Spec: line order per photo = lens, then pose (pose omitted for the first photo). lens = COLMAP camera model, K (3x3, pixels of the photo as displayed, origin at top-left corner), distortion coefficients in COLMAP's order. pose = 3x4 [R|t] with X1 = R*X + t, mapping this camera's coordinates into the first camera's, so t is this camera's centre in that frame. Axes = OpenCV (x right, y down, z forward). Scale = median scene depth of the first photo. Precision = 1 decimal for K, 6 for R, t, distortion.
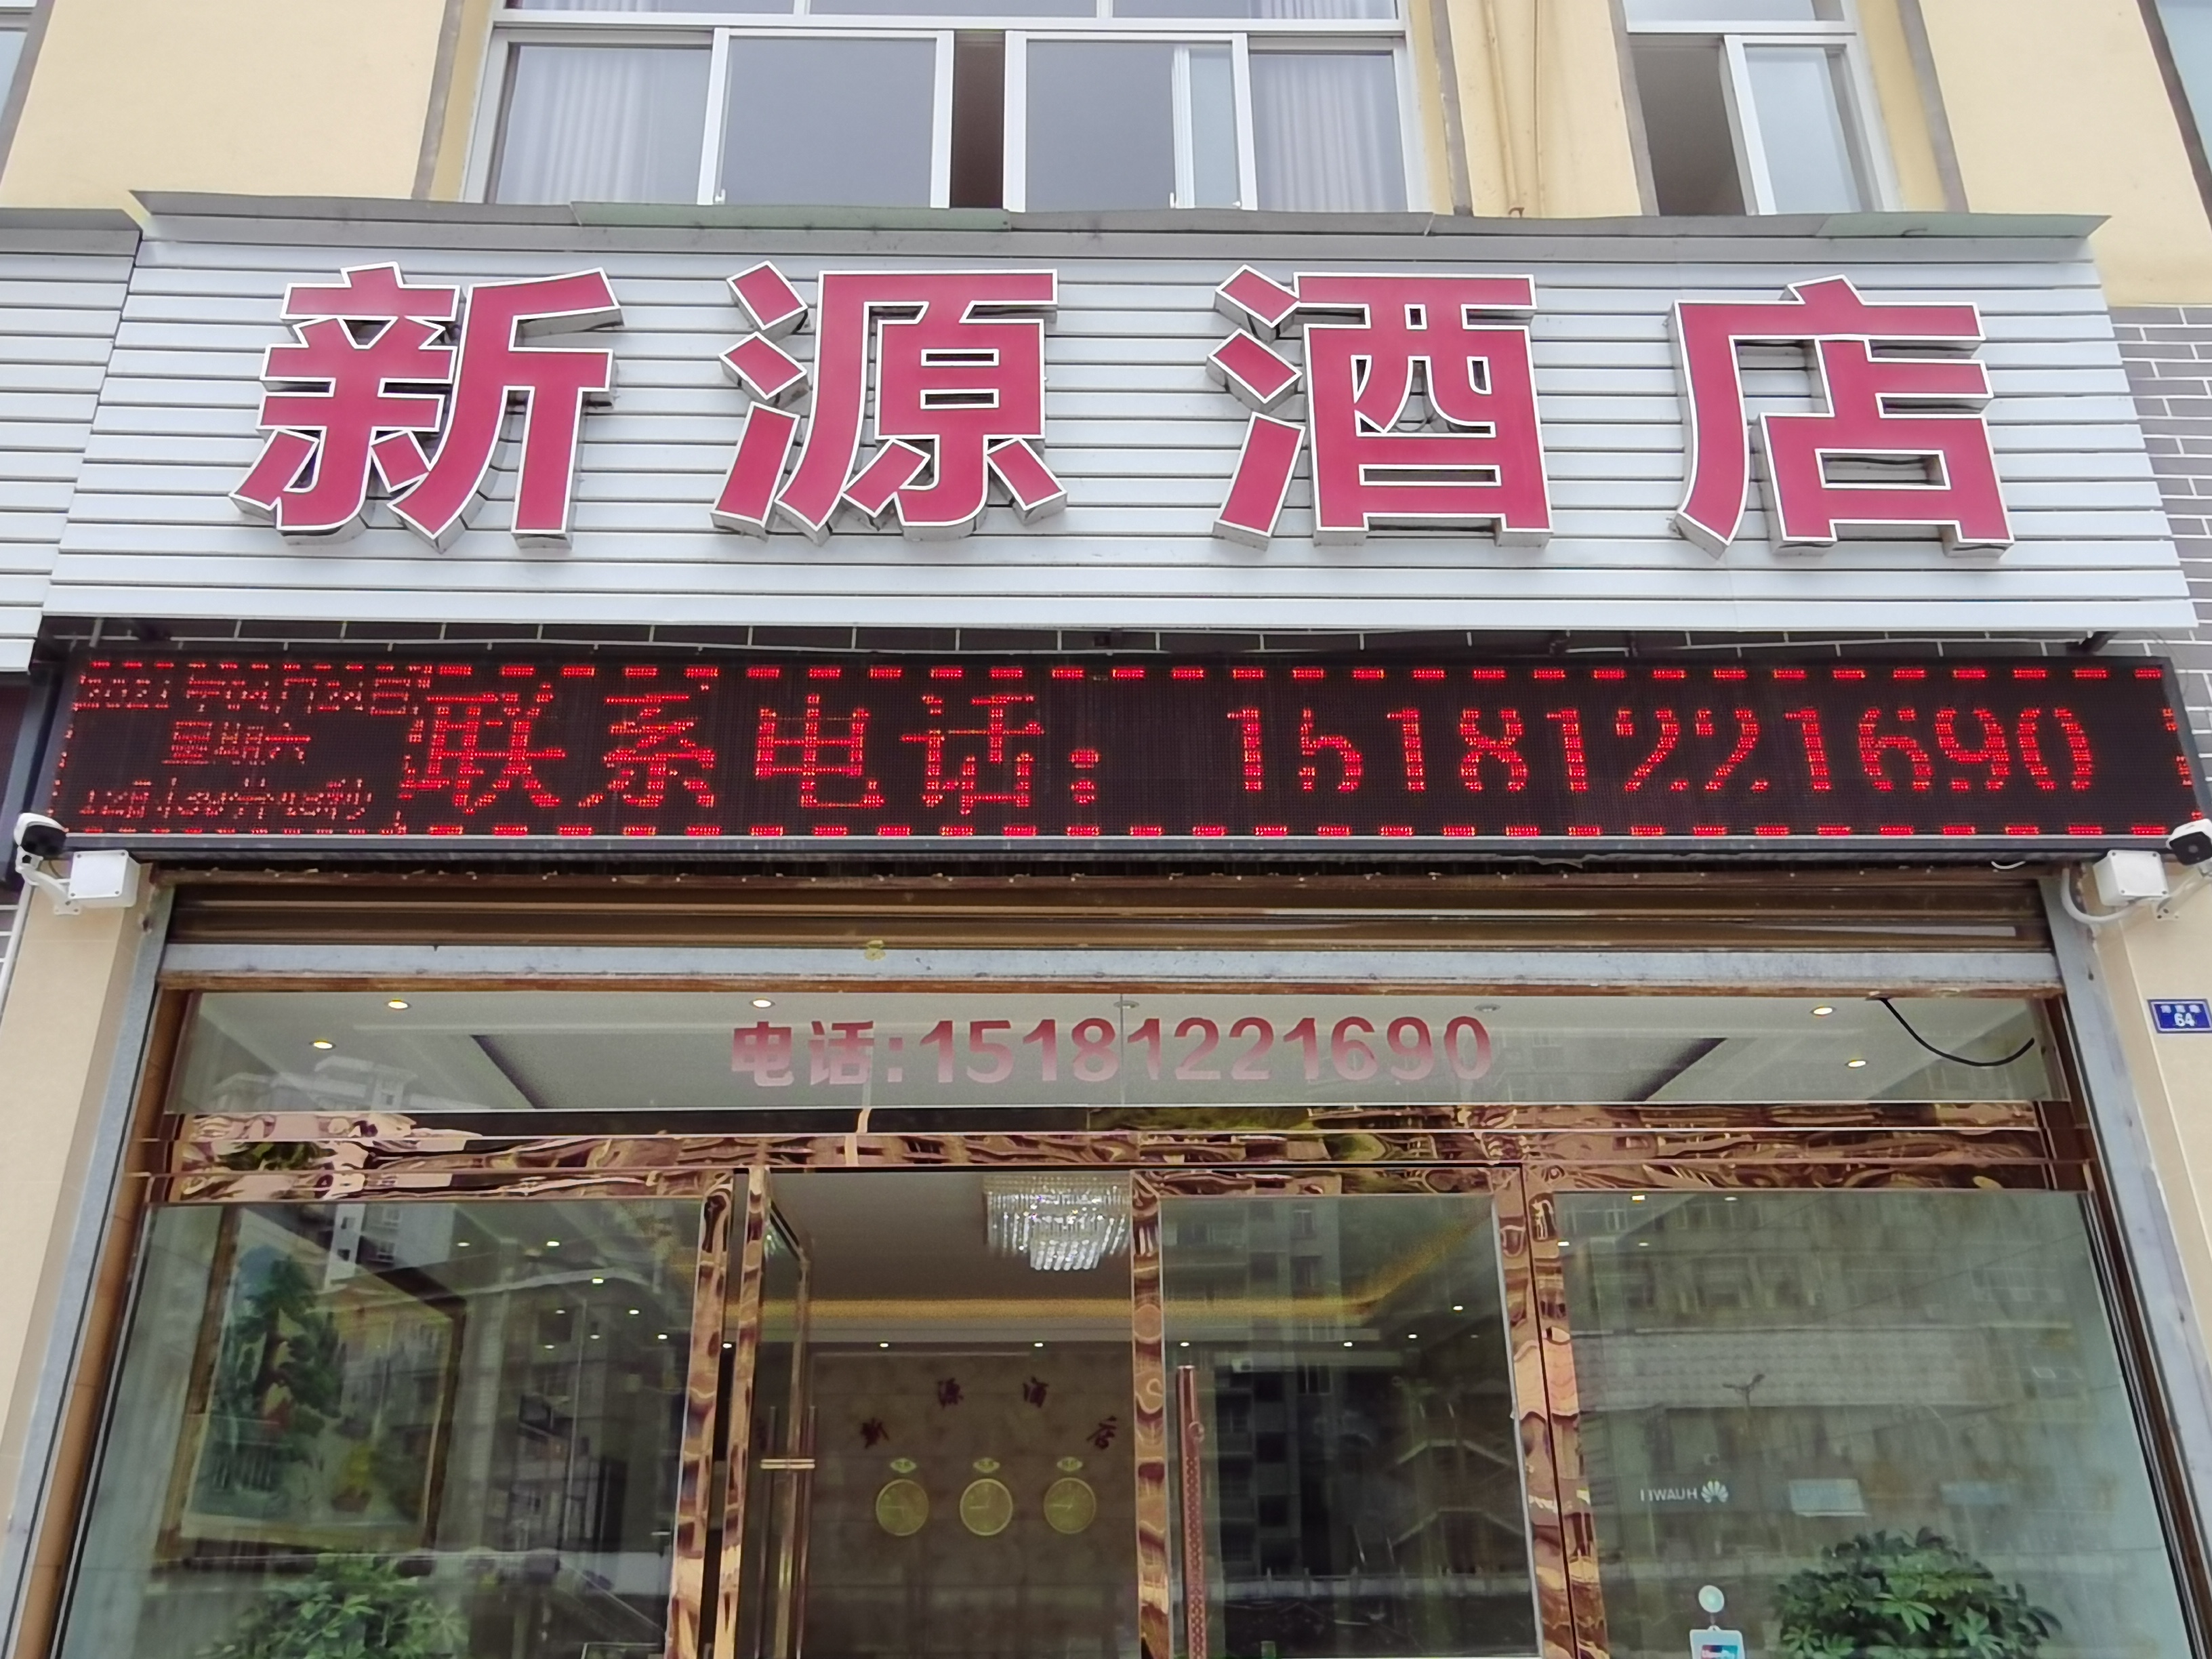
lens RADIAL K [[1744.7, 0, 1081.2], [0, 1744.7, 827.5], [0, 0, 1]] dist [0.008112, -0.005511]
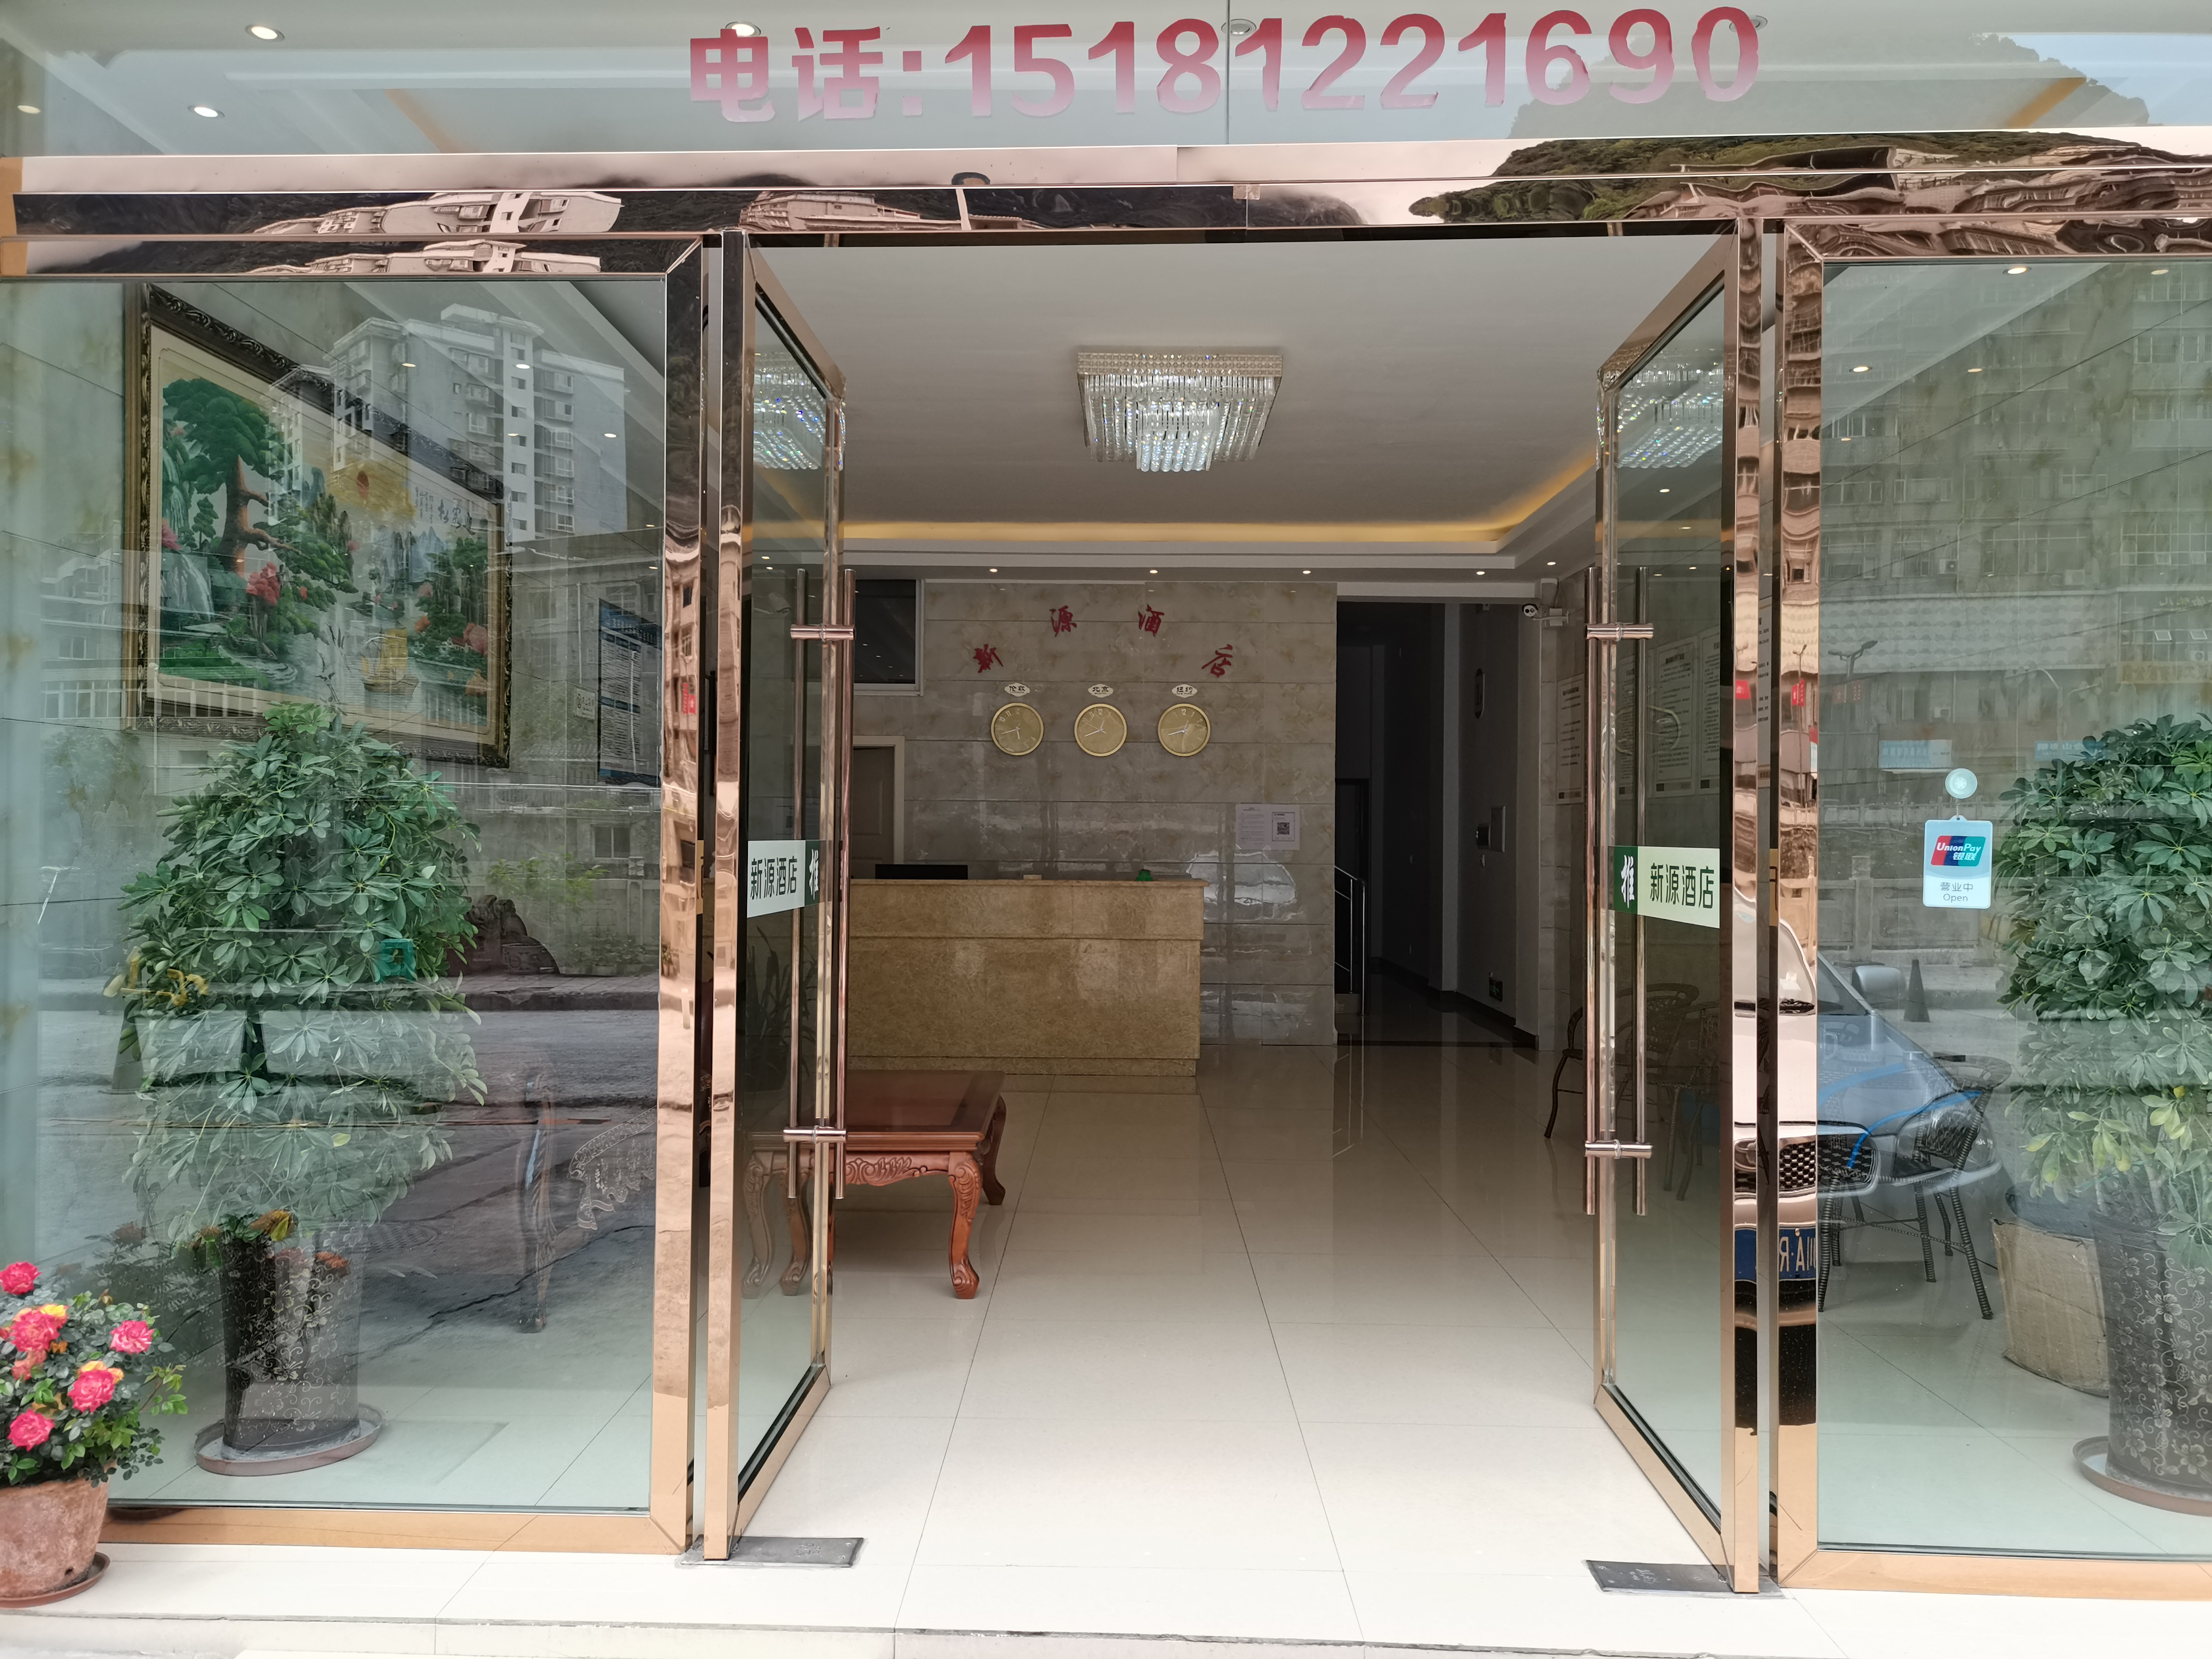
lens RADIAL K [[1659.9, 0, 1106.0], [0, 1659.9, 829.5], [0, 0, 1]] dist [0.004033, -0.000845]
pose [[0.997798, 0.021051, -0.062892, 0.013217], [0.005962, 0.915982, 0.401176, 0.079808], [0.066053, -0.400668, 0.913839, 0.143836]]
